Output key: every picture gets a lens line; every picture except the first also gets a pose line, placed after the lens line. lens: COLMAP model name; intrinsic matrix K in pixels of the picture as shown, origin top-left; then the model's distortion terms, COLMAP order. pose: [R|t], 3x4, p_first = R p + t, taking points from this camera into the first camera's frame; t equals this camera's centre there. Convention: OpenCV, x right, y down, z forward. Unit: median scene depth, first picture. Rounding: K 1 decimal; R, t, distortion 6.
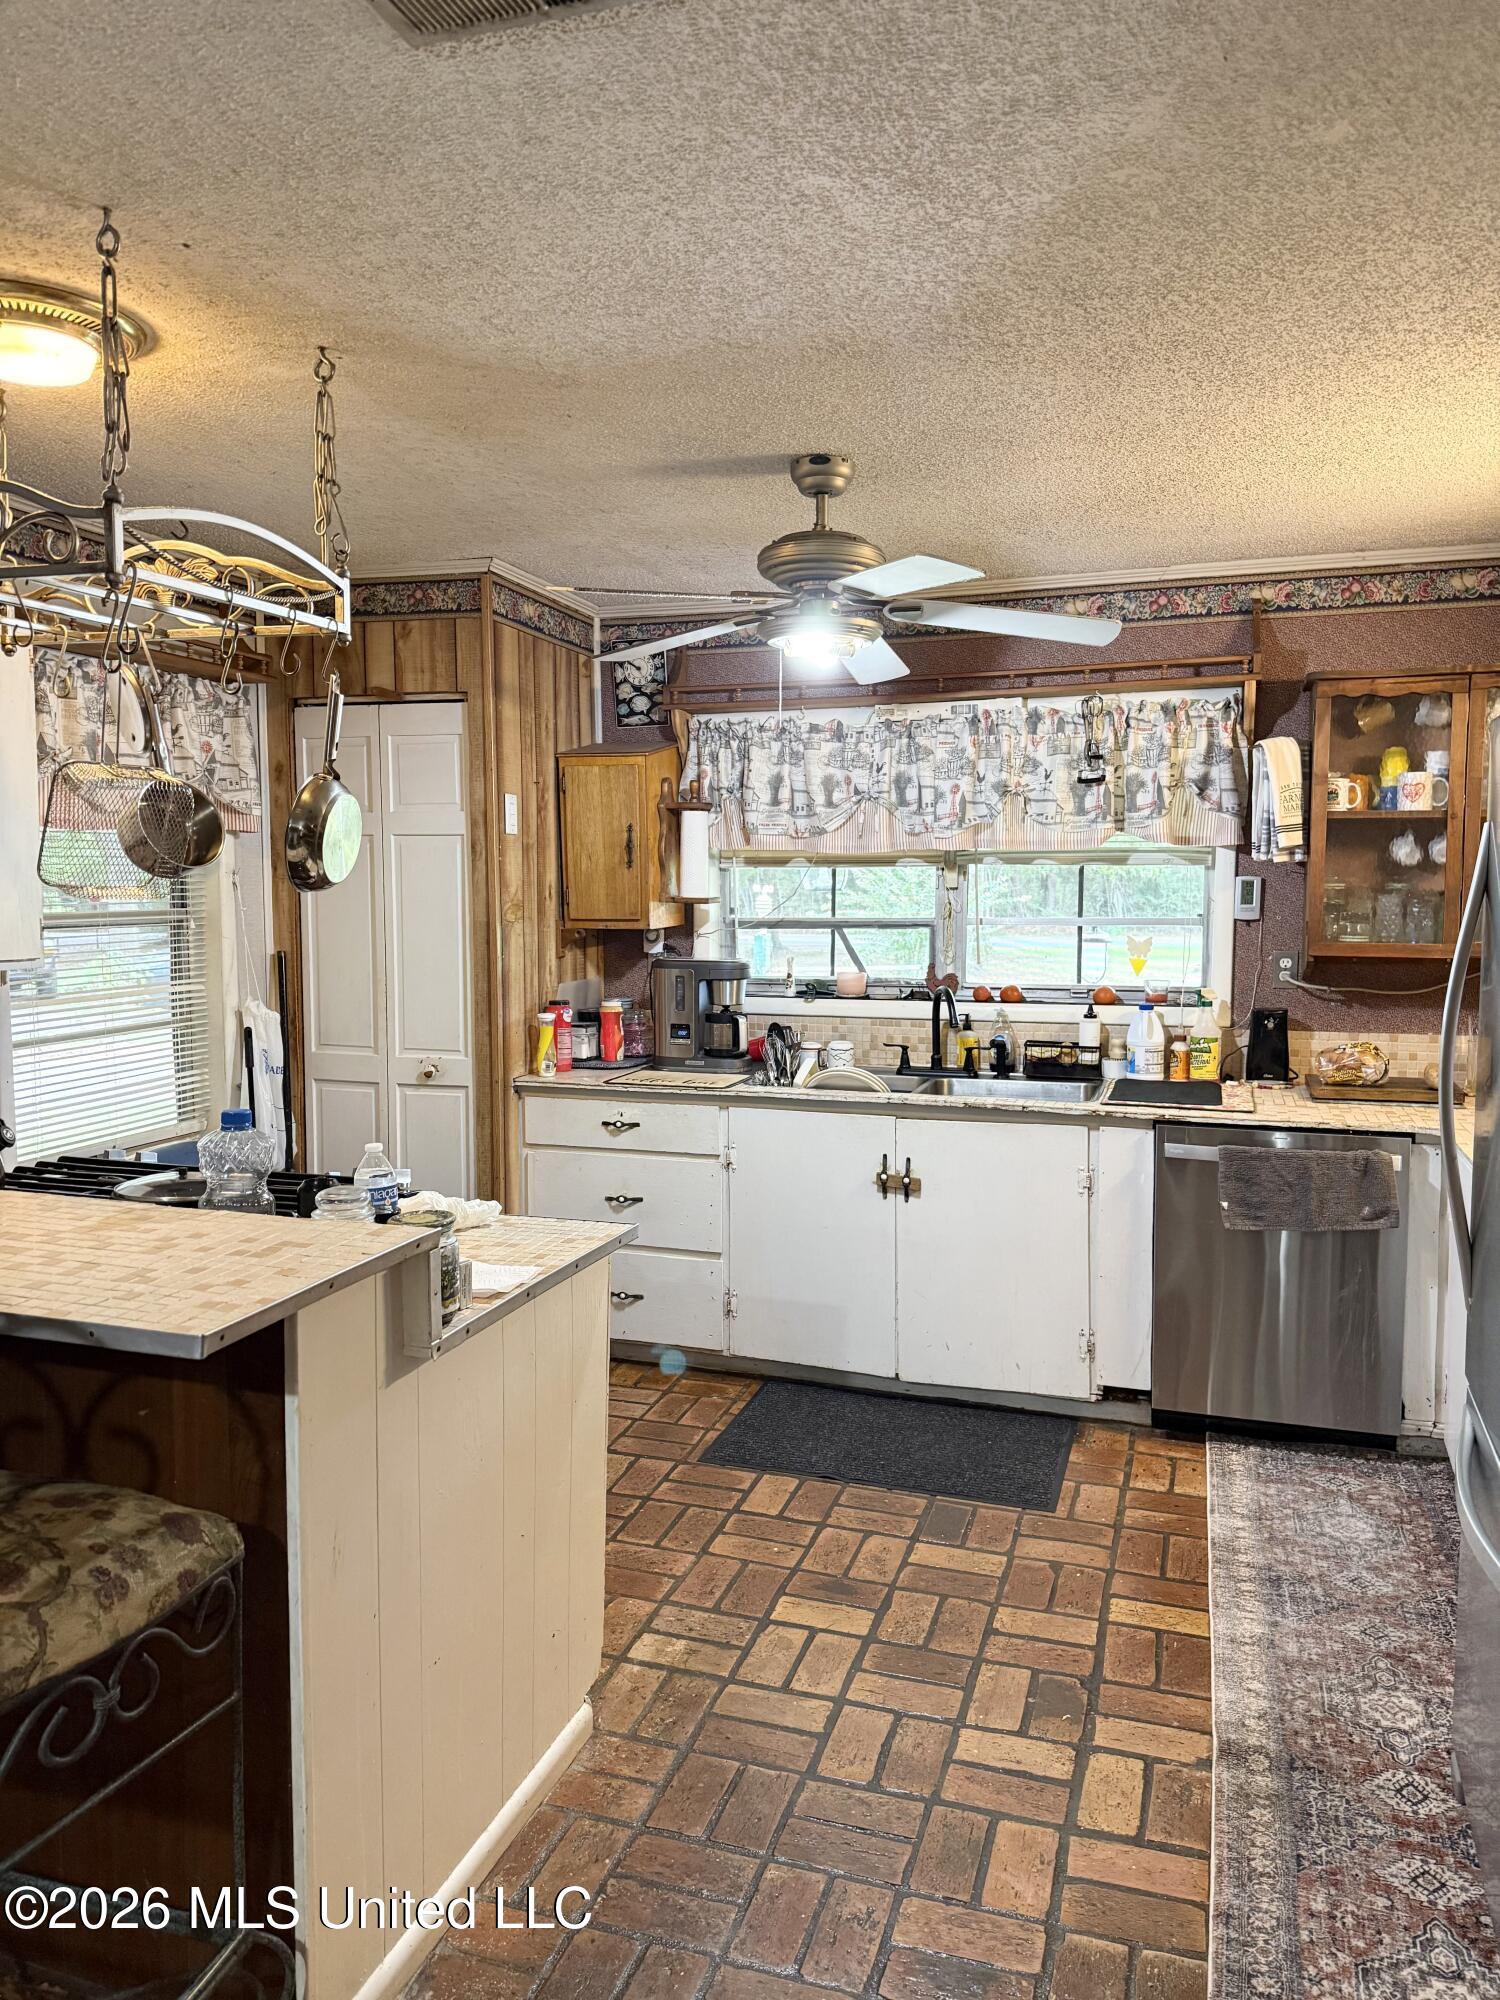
lens RADIAL K [[1400.9, 0, 747.7], [0, 1400.9, 1008.9], [0, 0, 1]] dist [0.063203, -0.090393]
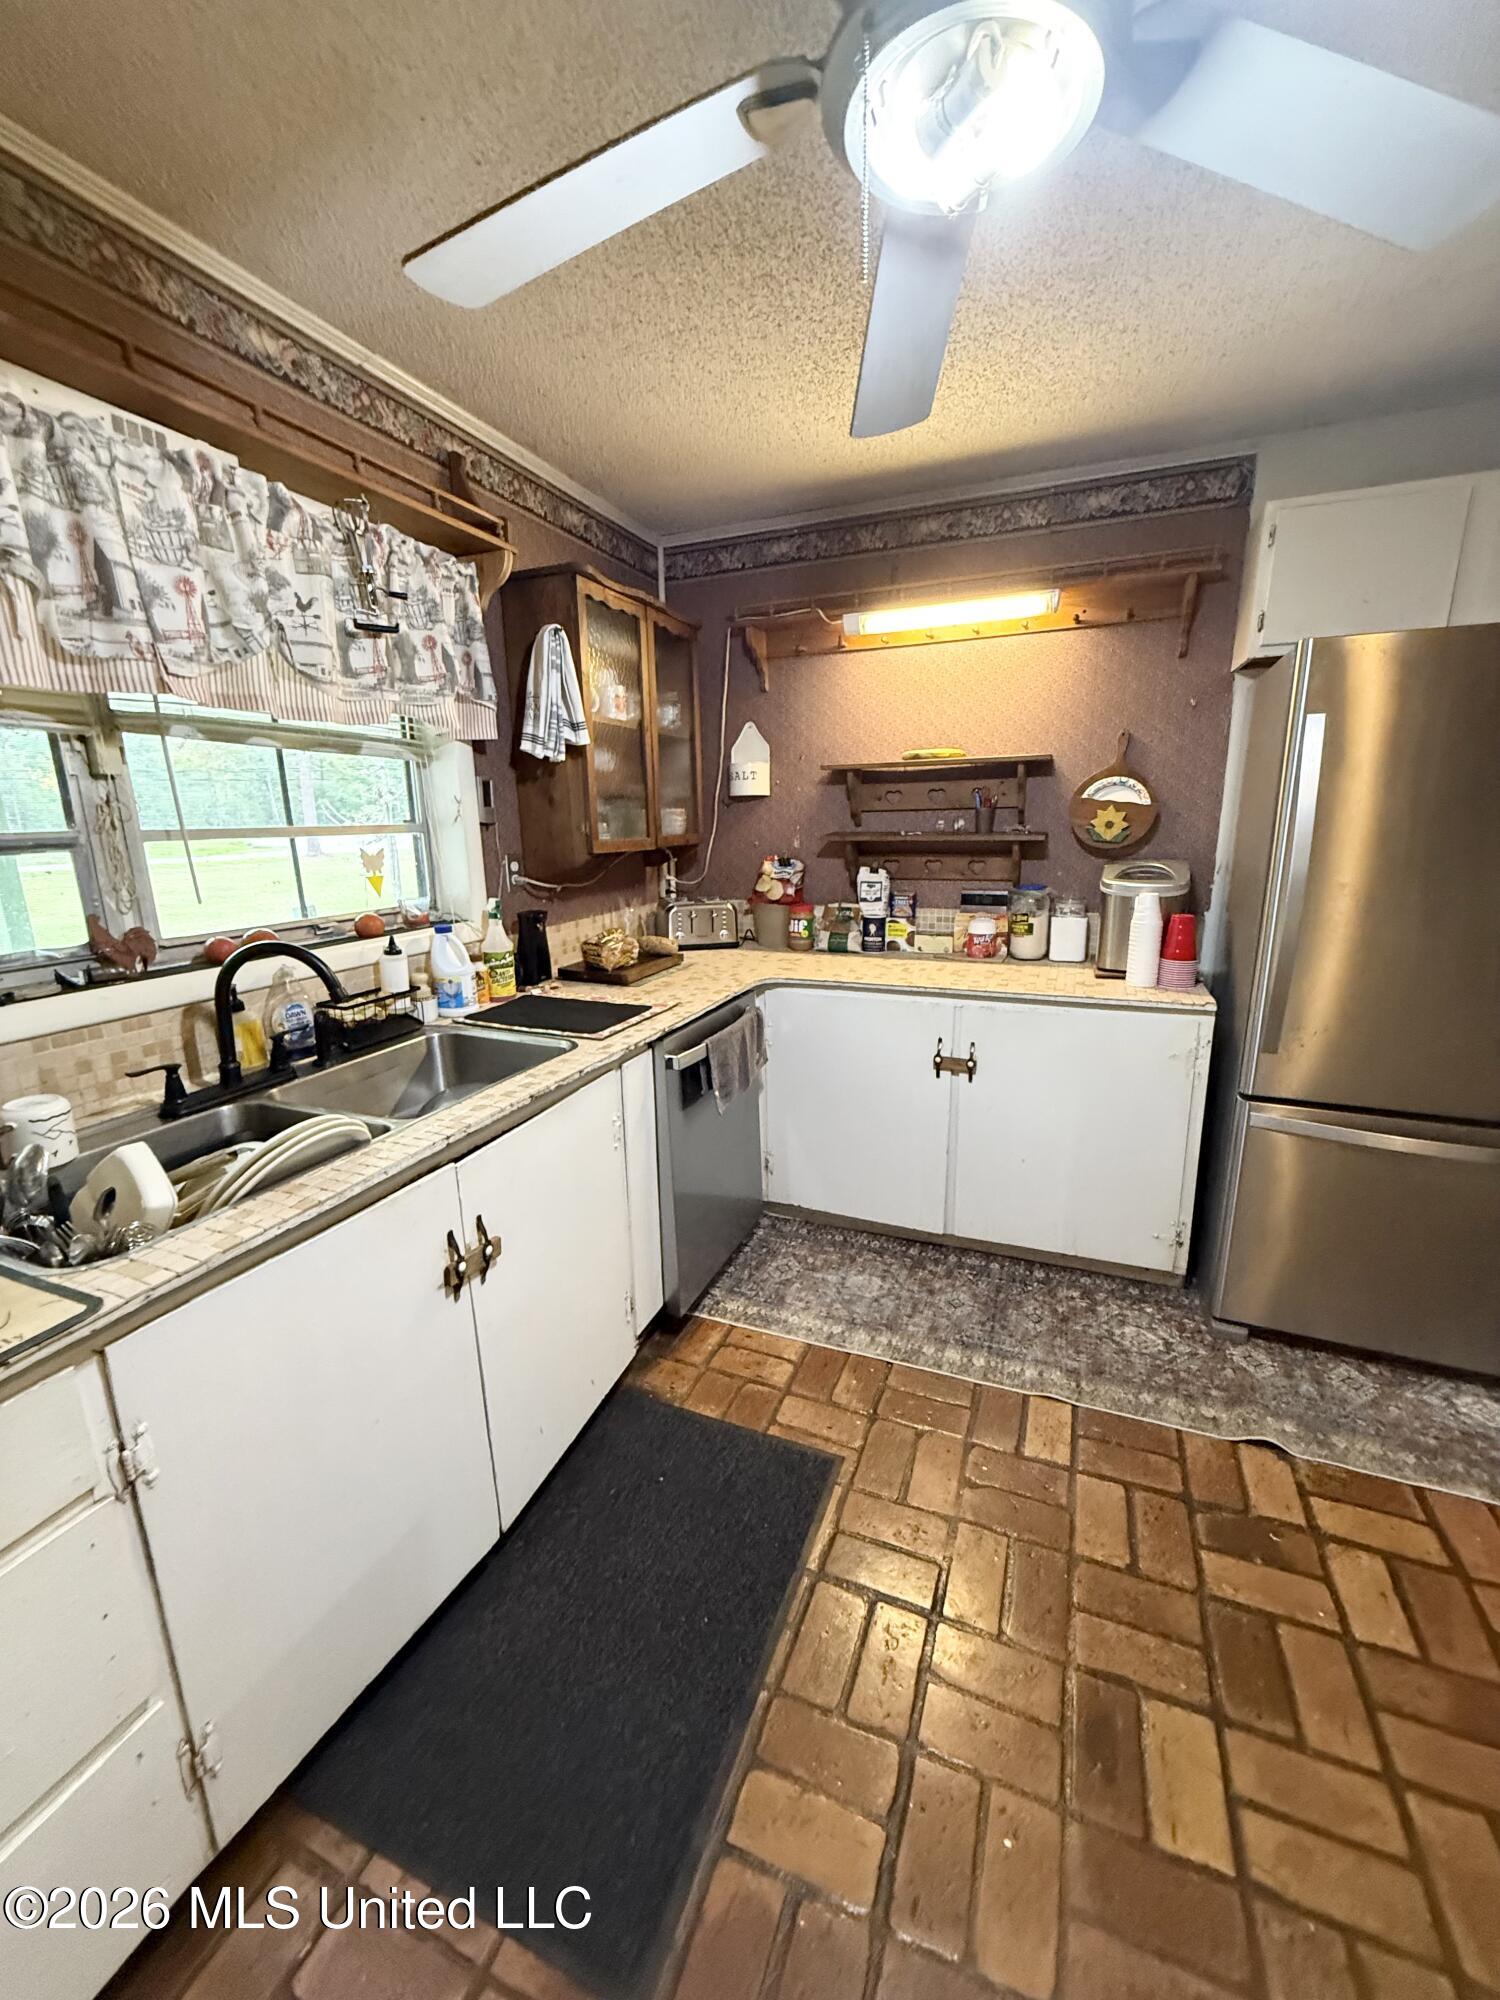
lens RADIAL K [[796.9, 0, 748.5], [0, 796.9, 996.0], [0, 0, 1]] dist [0.002505, -0.000143]
pose [[0.061206, -0.218990, 0.973805, -0.226860], [0.103242, 0.971790, 0.212048, -0.056080], [-0.992771, 0.087559, 0.082089, 0.973298]]
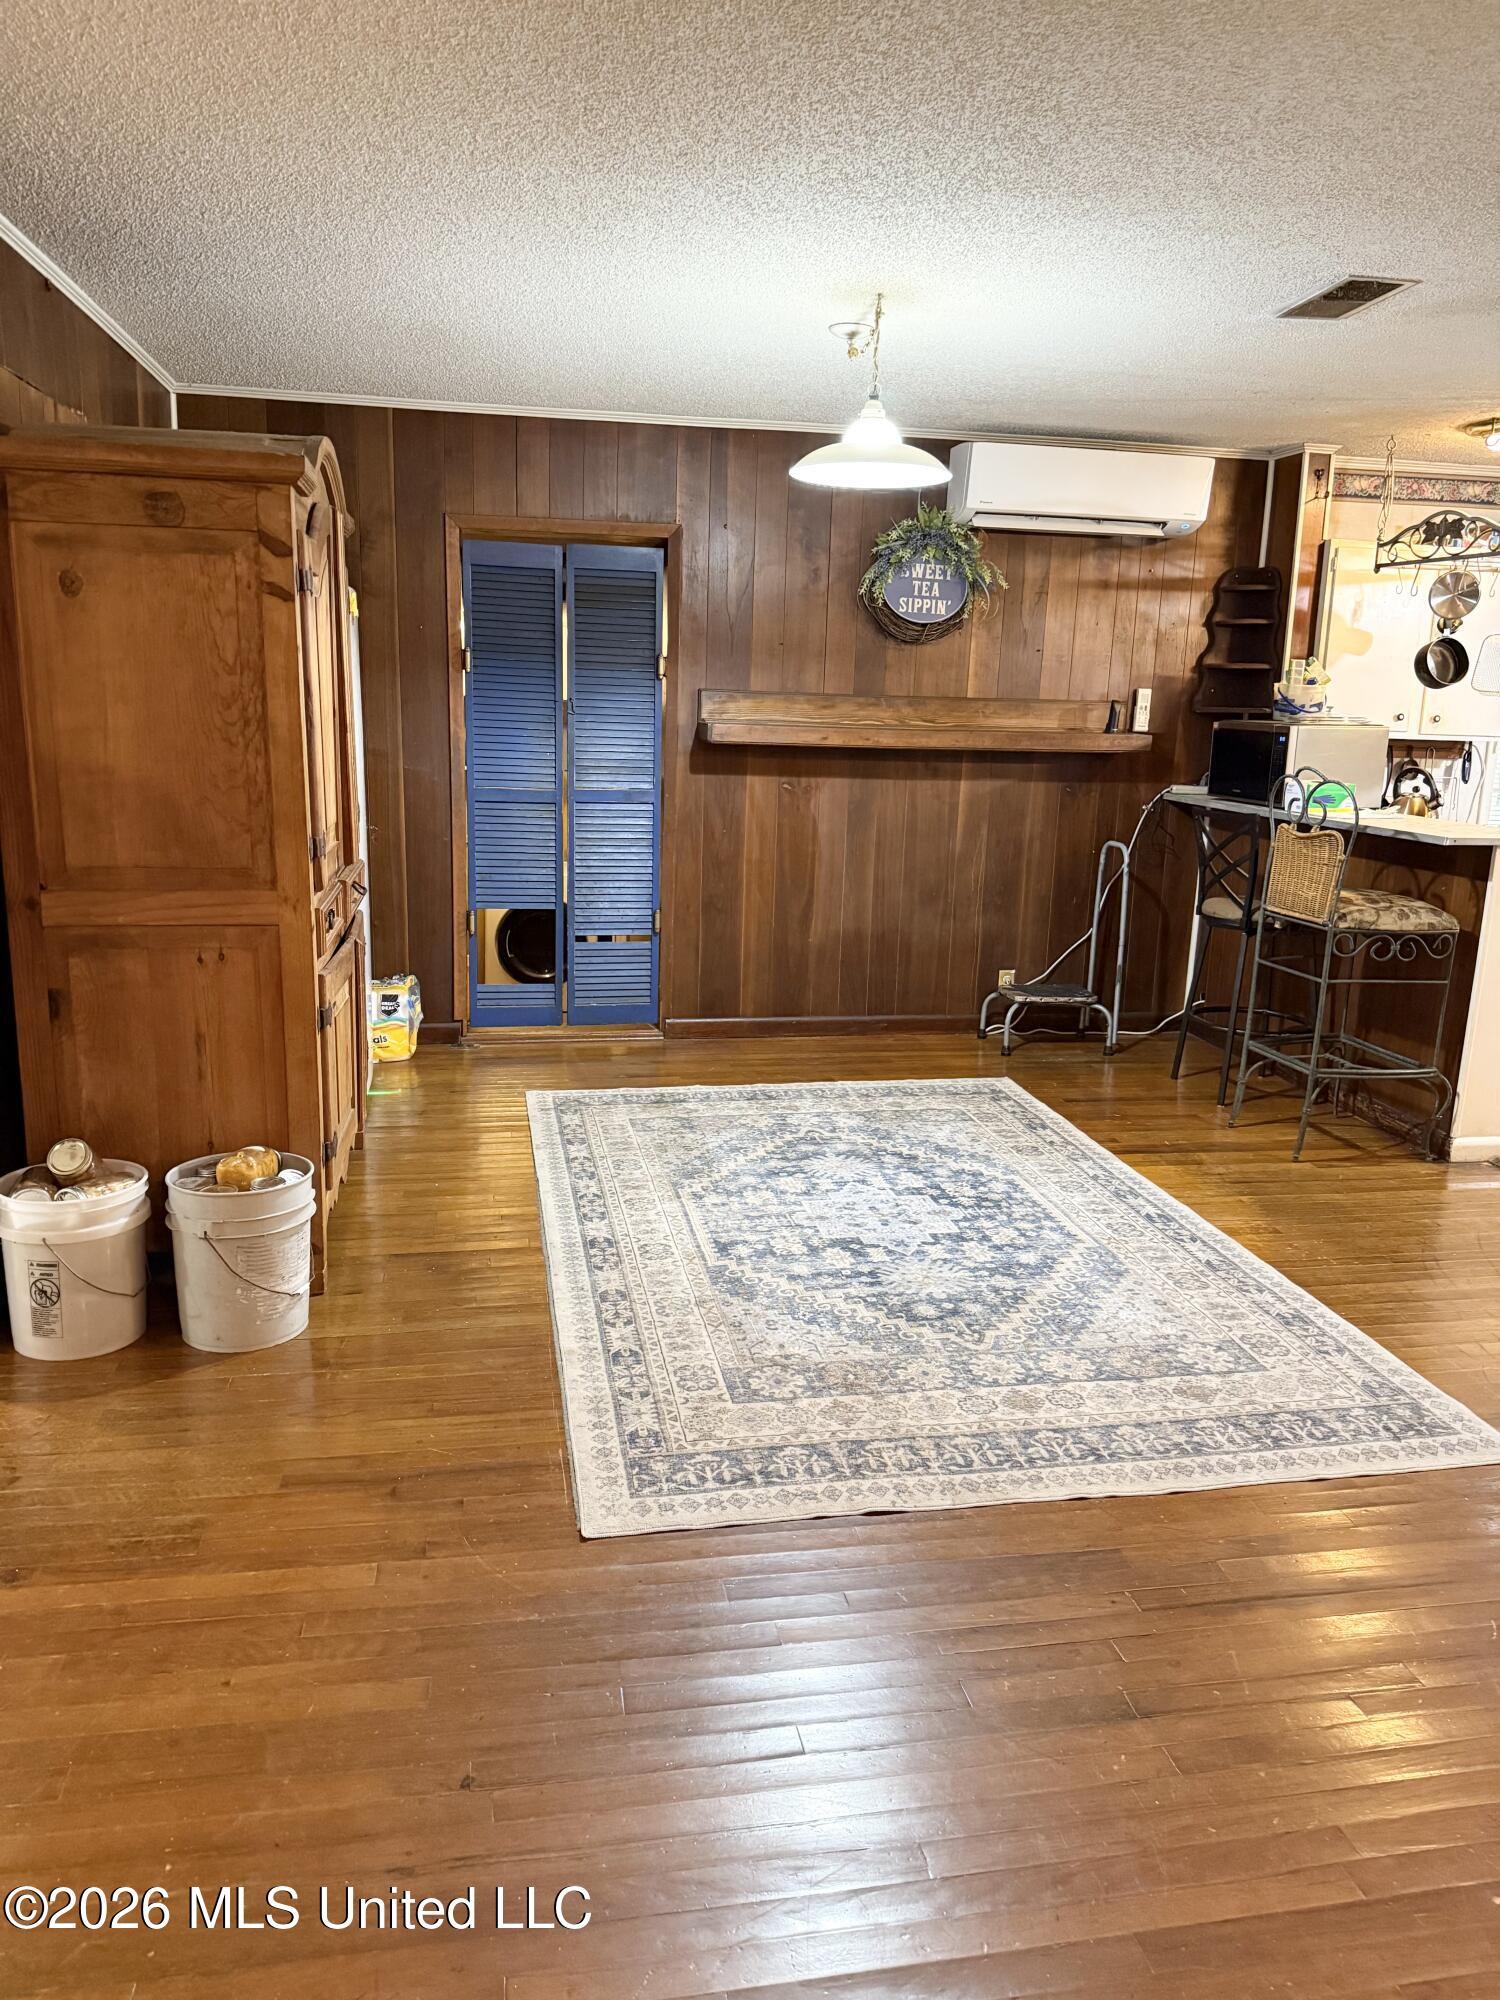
lens RADIAL K [[1400.9, 0, 748.8], [0, 1400.9, 1004.4], [0, 0, 1]] dist [0.063203, -0.090393]
pose [[0.477147, 0.196364, -0.856605, 0.644185], [-0.105288, 0.980470, 0.166110, 0.097670], [0.872494, 0.010931, 0.488503, -0.729376]]
